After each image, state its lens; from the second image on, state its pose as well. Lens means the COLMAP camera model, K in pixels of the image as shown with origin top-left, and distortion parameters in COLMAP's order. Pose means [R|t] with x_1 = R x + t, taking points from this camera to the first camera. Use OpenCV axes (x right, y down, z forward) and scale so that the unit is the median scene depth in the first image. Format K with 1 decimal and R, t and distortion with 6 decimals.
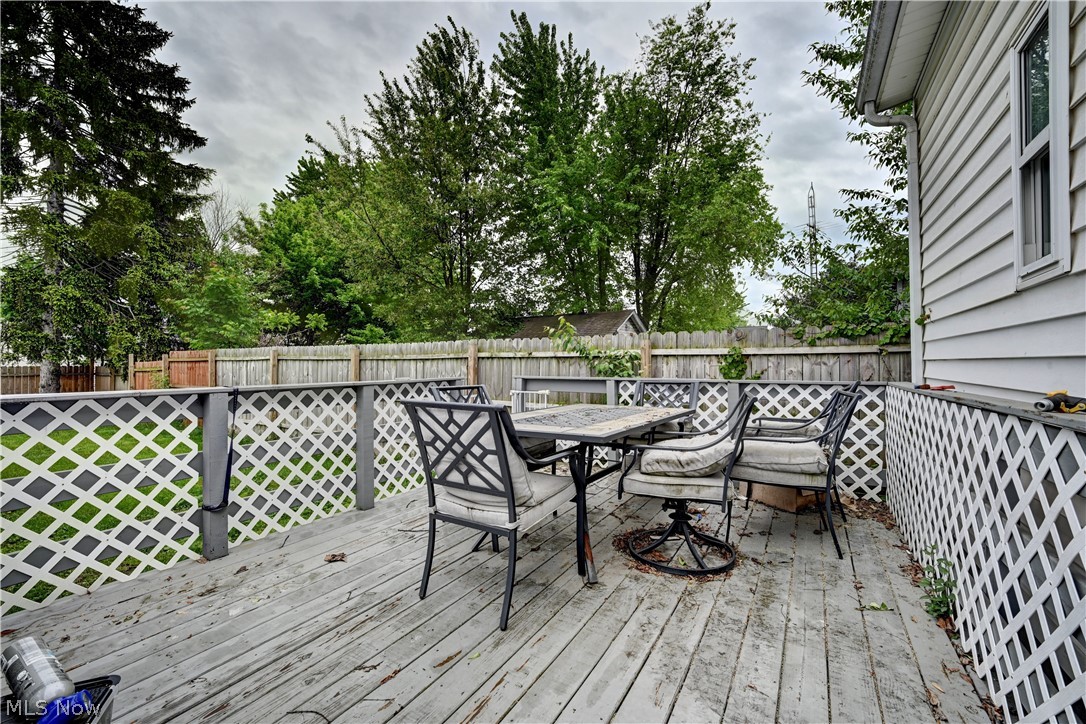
lens RADIAL K [[446.7, 0, 544.3], [0, 446.7, 365.7], [0, 0, 1]] dist [-0.001121, -0.009304]
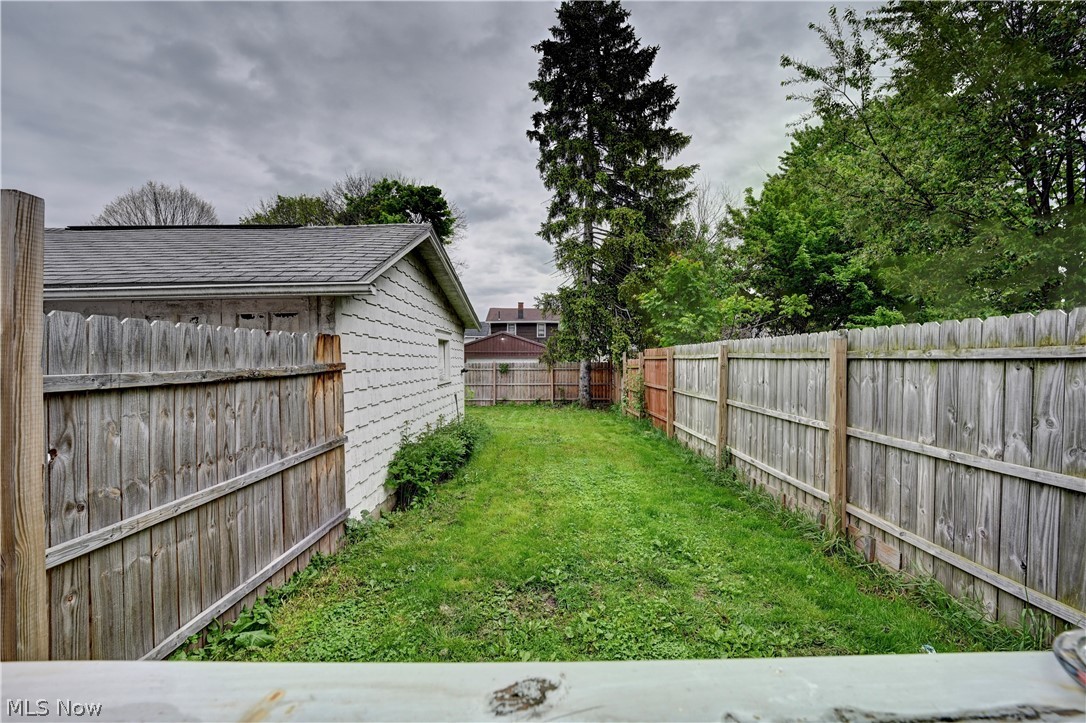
lens RADIAL K [[446.7, 0, 541.2], [0, 446.7, 367.5], [0, 0, 1]] dist [-0.001121, -0.009304]
pose [[0.516863, 0.014217, -0.855950, -0.070224], [0.000480, 0.999857, 0.016897, -0.006022], [0.856068, -0.009144, 0.516783, 0.194529]]
